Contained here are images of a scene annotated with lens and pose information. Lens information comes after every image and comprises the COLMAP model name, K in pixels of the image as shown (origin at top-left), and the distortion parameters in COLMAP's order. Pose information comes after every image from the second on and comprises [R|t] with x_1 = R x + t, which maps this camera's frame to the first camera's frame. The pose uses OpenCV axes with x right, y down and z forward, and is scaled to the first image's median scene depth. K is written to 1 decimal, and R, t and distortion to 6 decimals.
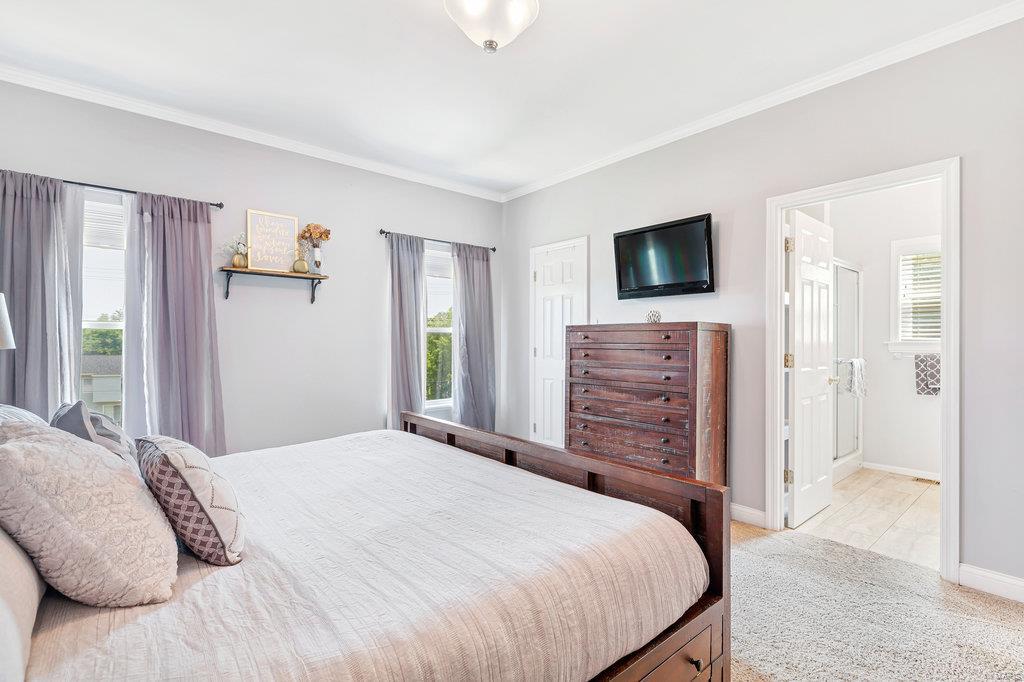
lens RADIAL K [[468.9, 0, 515.3], [0, 468.9, 339.2], [0, 0, 1]] dist [0.003527, 0.000468]
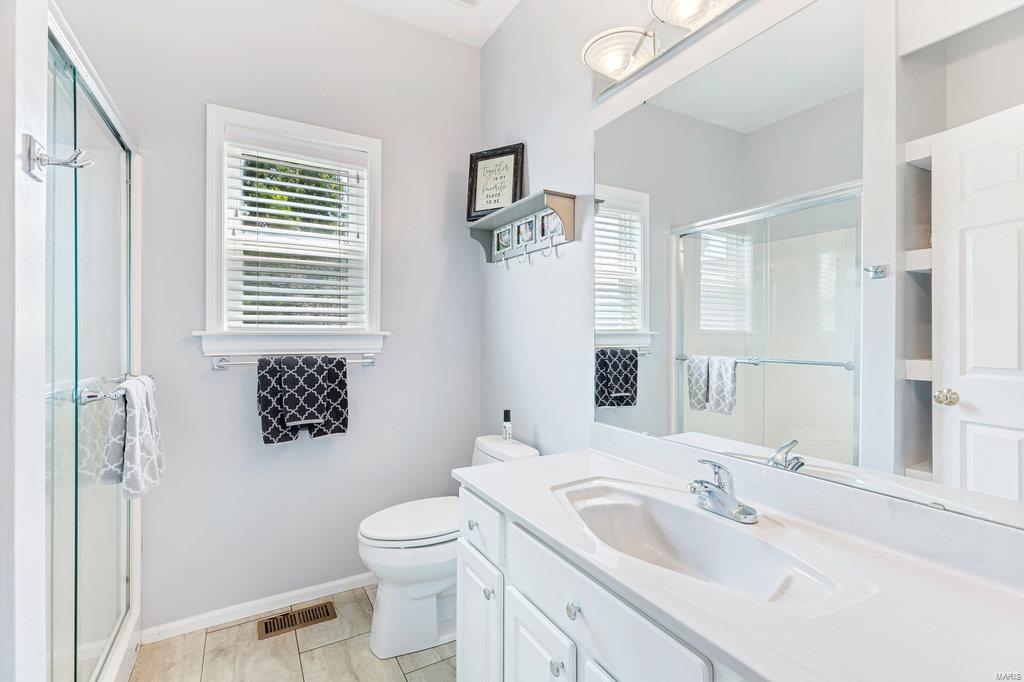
lens RADIAL K [[461.5, 0, 515.0], [0, 461.5, 338.9], [0, 0, 1]] dist [0.001640, 0.000210]
pose [[0.175527, -0.006041, 0.984456, 0.318919], [-0.001378, 0.999979, 0.006382, 0.006674], [-0.984474, -0.002477, 0.175514, 0.481818]]
